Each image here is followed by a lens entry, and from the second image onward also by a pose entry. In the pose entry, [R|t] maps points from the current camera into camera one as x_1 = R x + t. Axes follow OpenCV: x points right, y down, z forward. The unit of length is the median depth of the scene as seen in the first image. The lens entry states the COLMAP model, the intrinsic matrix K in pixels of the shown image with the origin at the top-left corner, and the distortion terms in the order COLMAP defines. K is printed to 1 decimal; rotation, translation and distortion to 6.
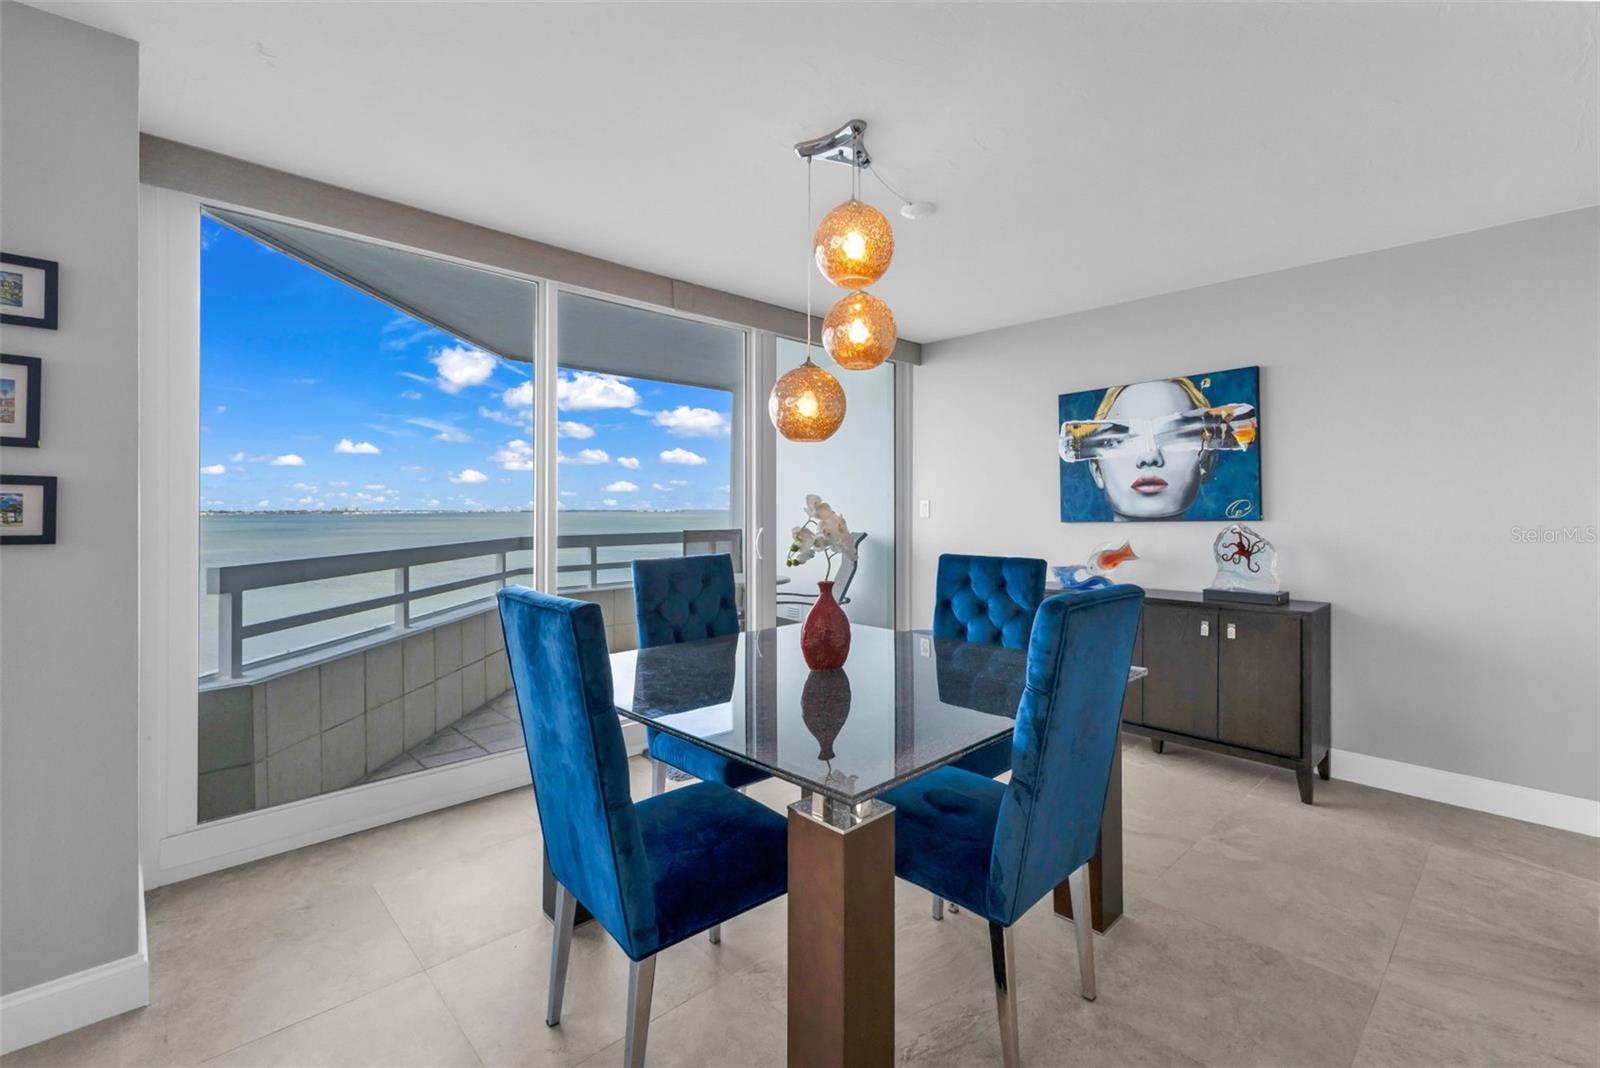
lens RADIAL K [[709.8, 0, 797.4], [0, 709.8, 510.8], [0, 0, 1]] dist [0.003450, 0.000160]
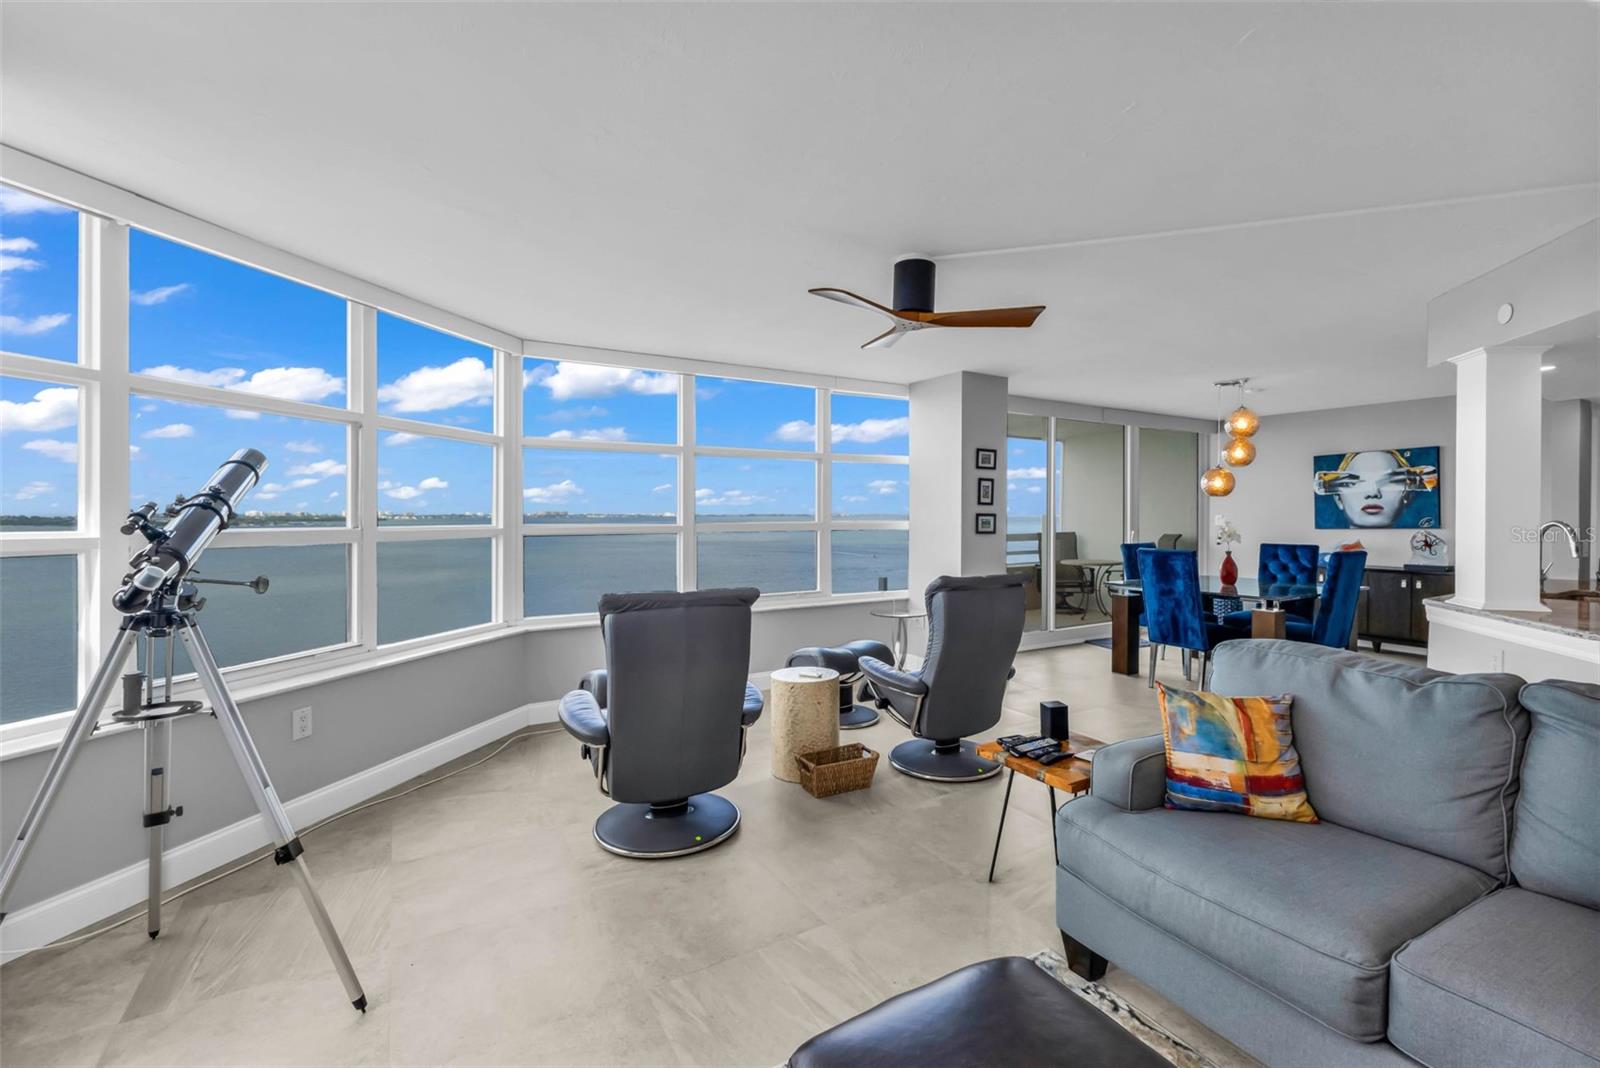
lens RADIAL K [[724.9, 0, 802.9], [0, 724.9, 514.8], [0, 0, 1]] dist [-0.000190, -0.000075]
pose [[0.977436, 0.001609, -0.211228, -0.565437], [-0.001440, 0.999999, 0.000956, -0.021413], [0.211229, -0.000631, 0.977436, -1.179424]]
